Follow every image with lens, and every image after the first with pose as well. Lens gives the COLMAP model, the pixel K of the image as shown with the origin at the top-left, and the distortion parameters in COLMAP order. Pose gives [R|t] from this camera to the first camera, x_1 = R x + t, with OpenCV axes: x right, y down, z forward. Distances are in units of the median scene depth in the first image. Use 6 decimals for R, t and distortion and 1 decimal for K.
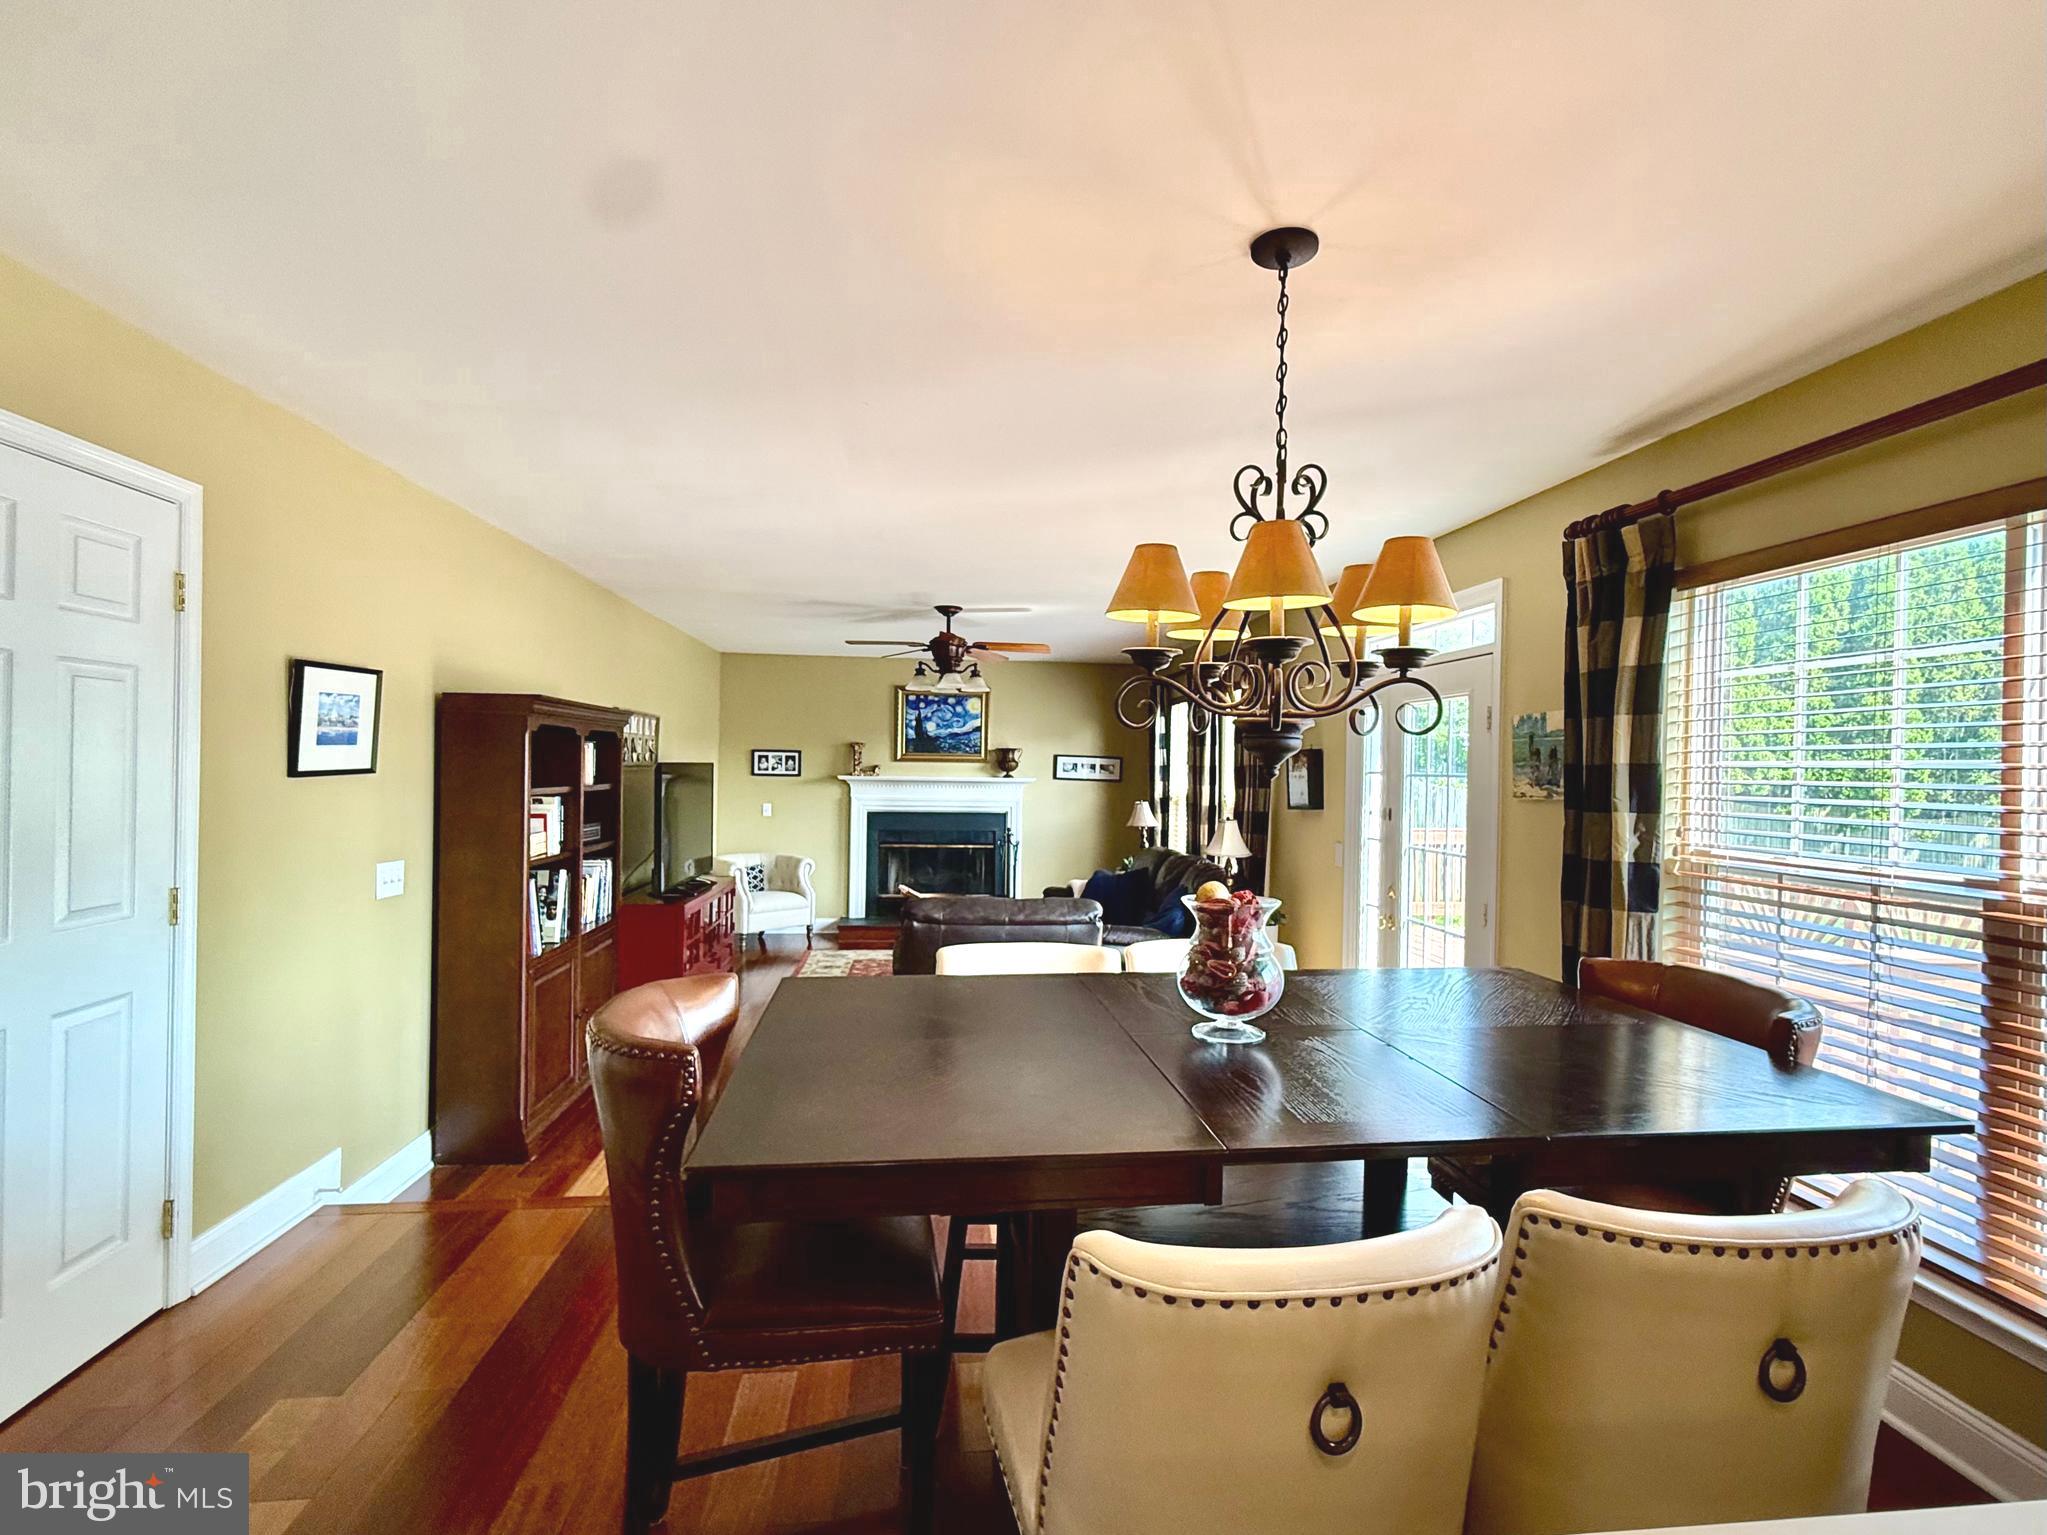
lens RADIAL K [[1047.0, 0, 1038.5], [0, 1047.0, 762.2], [0, 0, 1]] dist [-0.000012, 0.000647]
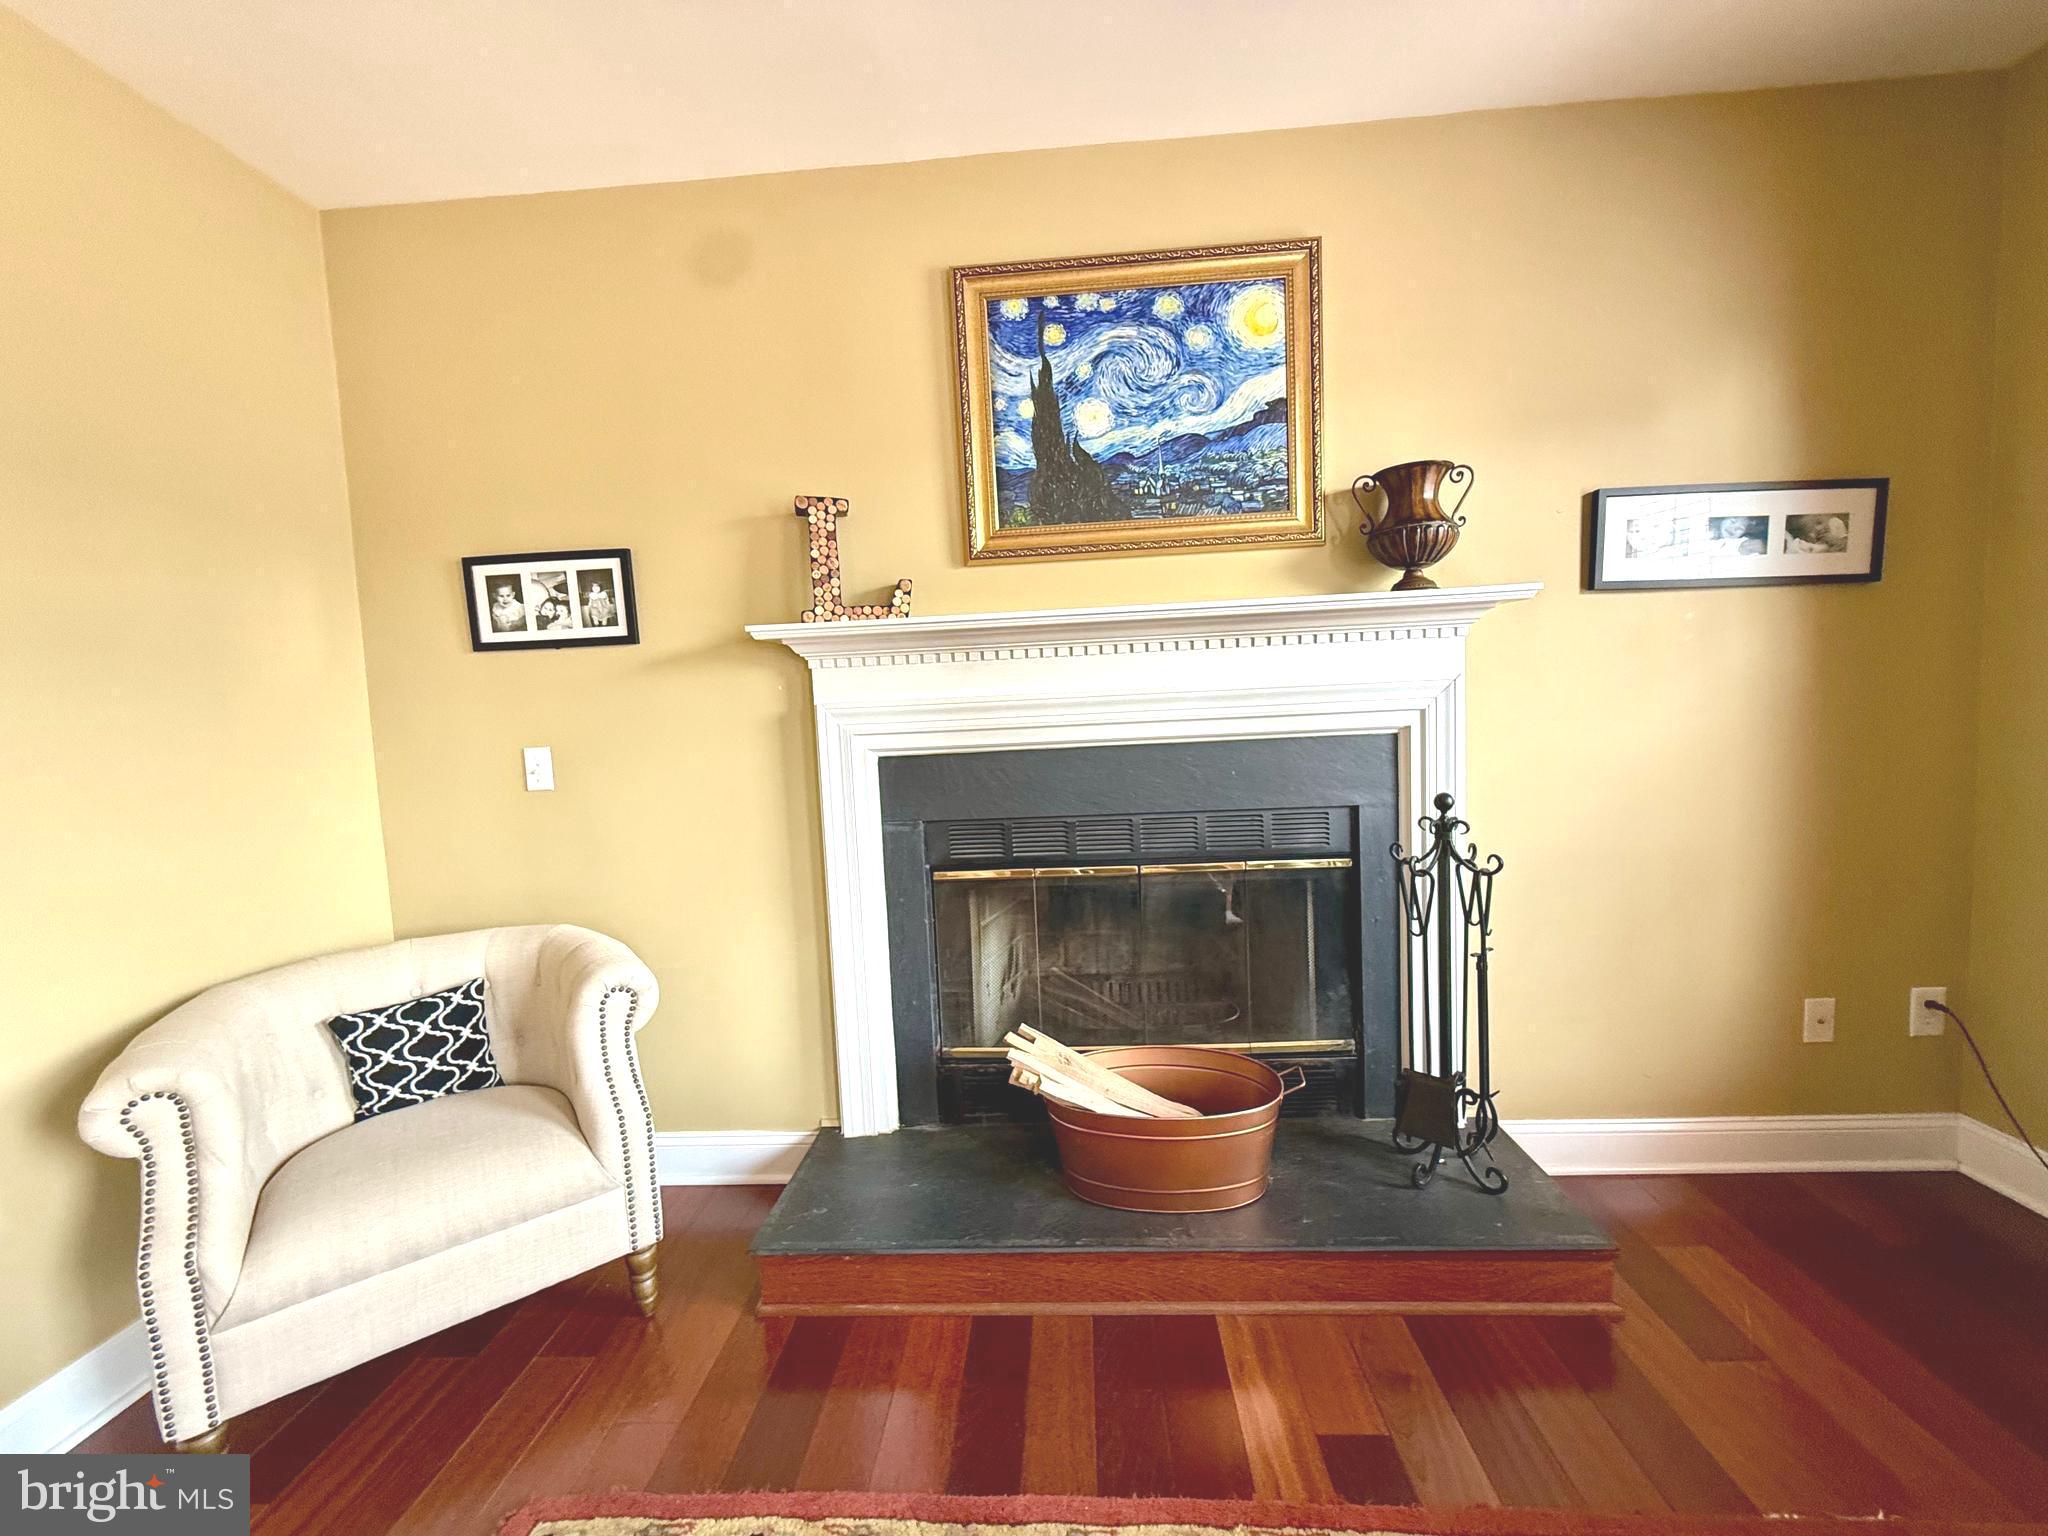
lens RADIAL K [[815.5, 0, 1031.8], [0, 815.5, 770.1], [0, 0, 1]] dist [-0.000119, -0.000067]
pose [[0.984274, -0.048287, -0.169918, -0.087614], [0.061812, 0.995249, 0.075221, 0.036919], [0.165479, -0.084541, 0.982583, 0.792341]]
